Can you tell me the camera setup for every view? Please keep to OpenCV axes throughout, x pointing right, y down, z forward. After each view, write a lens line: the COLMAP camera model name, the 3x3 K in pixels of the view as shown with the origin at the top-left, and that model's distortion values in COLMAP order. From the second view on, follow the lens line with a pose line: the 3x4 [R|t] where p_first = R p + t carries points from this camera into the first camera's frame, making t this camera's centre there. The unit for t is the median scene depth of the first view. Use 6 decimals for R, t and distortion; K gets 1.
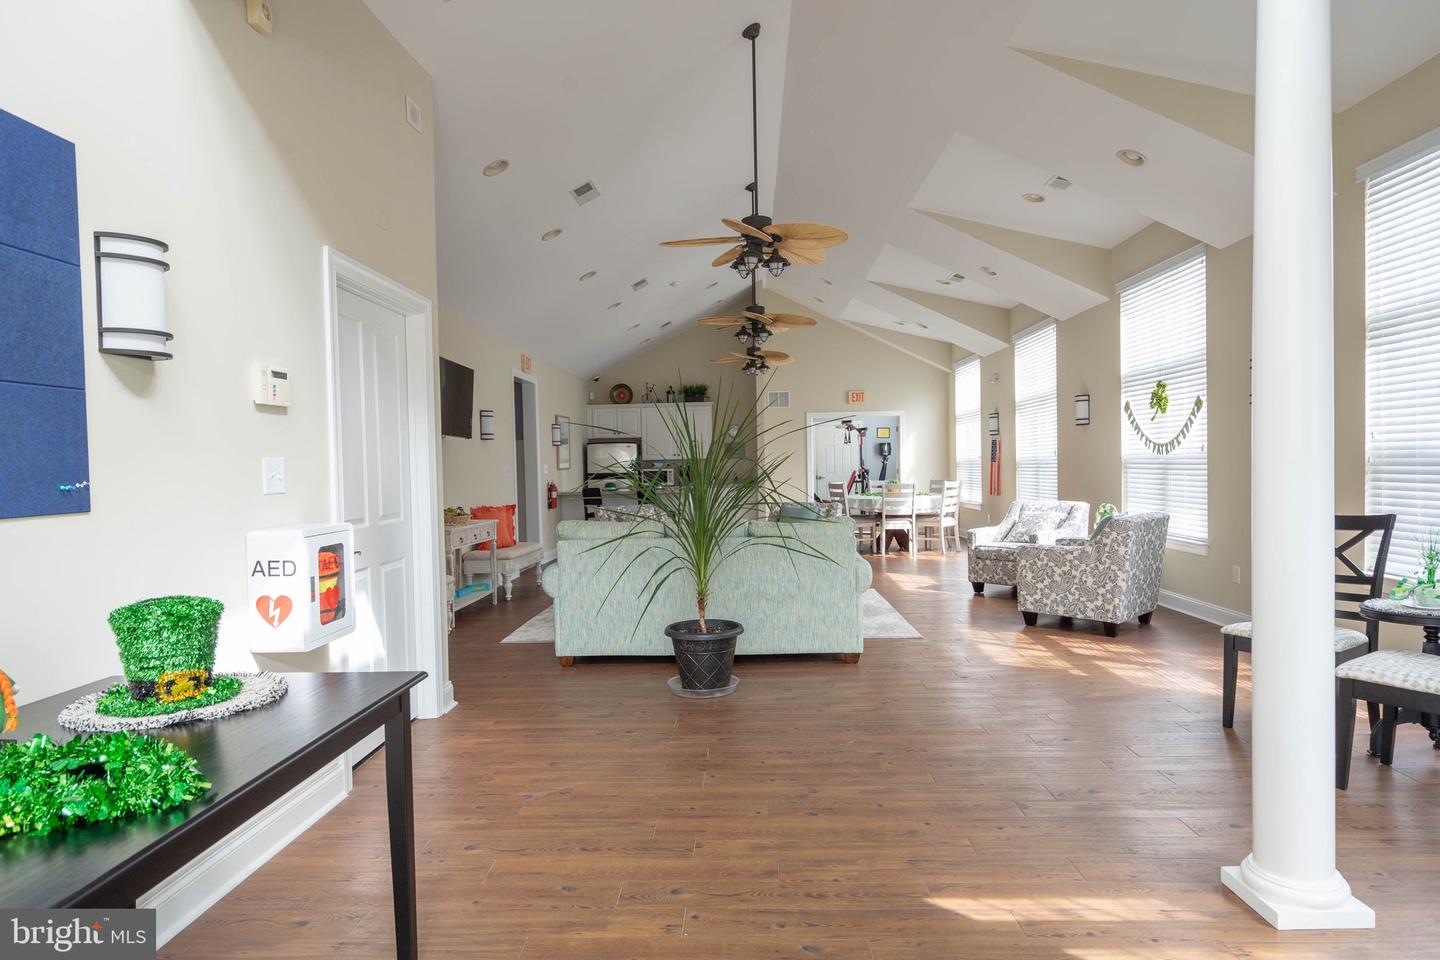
lens RADIAL K [[848.3, 0, 720.0], [0, 848.3, 480.0], [0, 0, 1]] dist [0.006109, 0.000371]
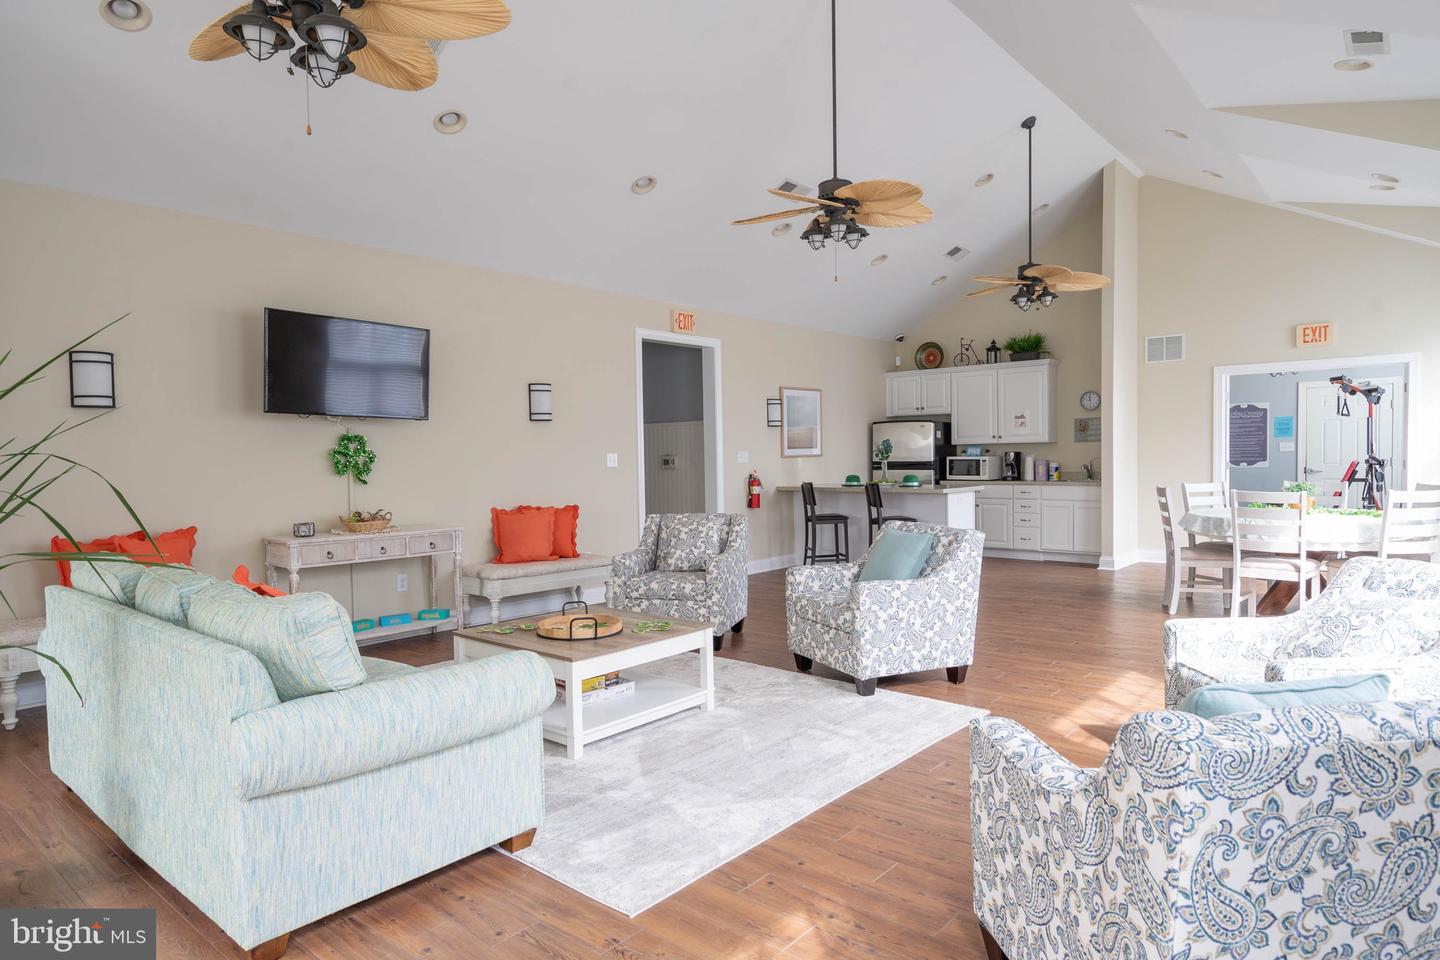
lens RADIAL K [[848.3, 0, 720.0], [0, 848.3, 480.0], [0, 0, 1]] dist [0.006109, 0.000371]
pose [[0.783513, 0.026412, -0.620814, 0.208229], [-0.012284, 0.999559, 0.027021, -0.009828], [0.621254, -0.013545, 0.783492, 0.299020]]
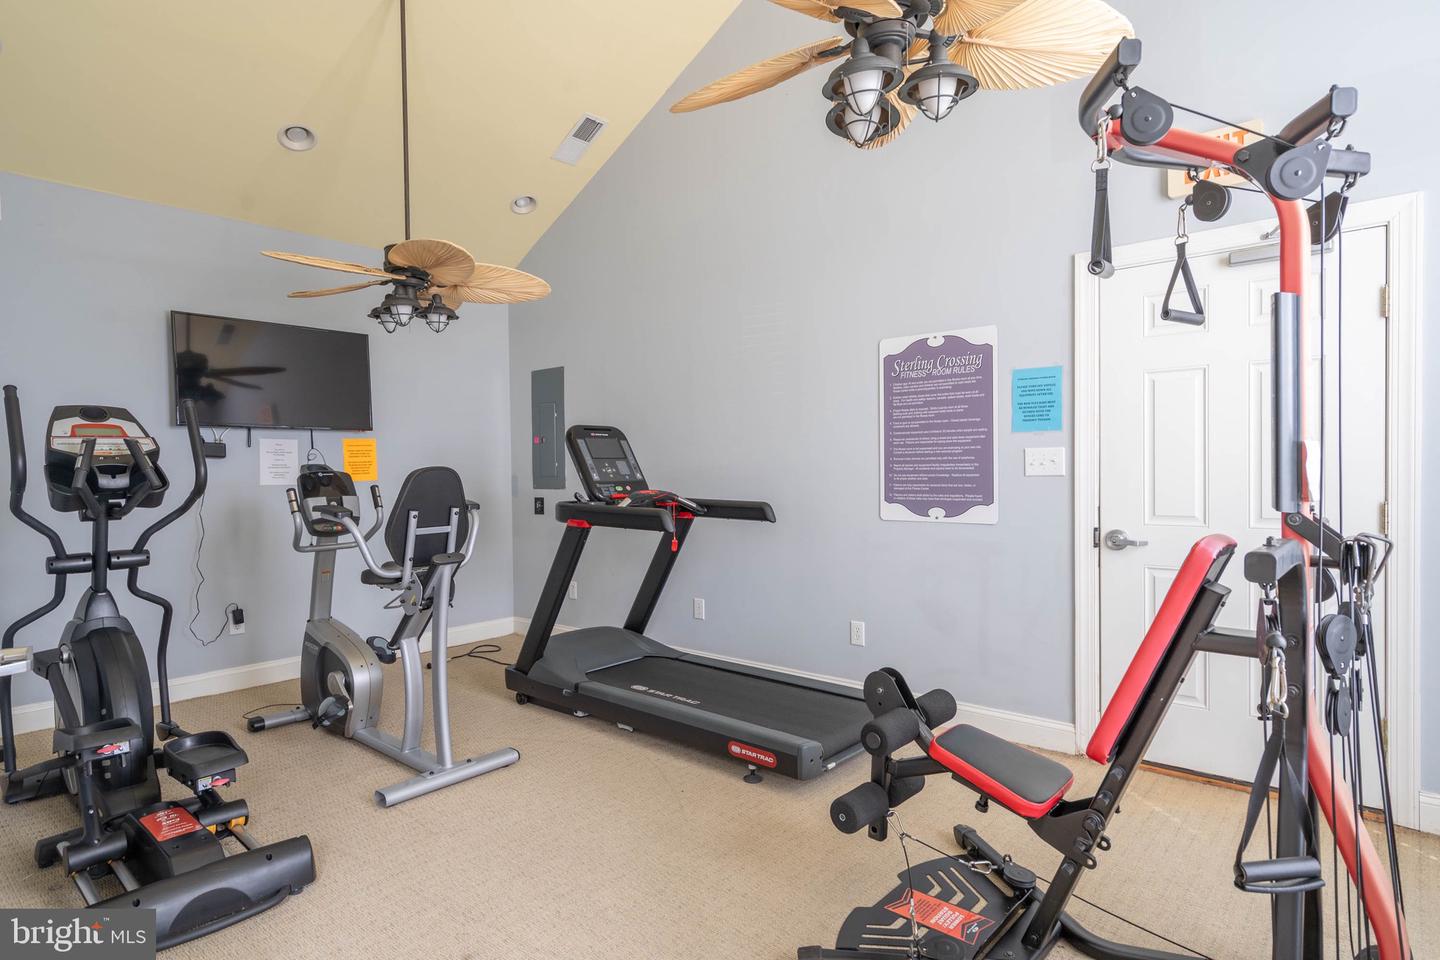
lens RADIAL K [[777.7, 0, 720.0], [0, 777.7, 480.0], [0, 0, 1]] dist [-0.002322, -0.000418]
pose [[0.782334, 0.019548, -0.622552, 0.197936], [-0.013964, 0.999807, 0.013846, -0.021832], [0.622703, -0.002139, 0.782456, 0.987845]]
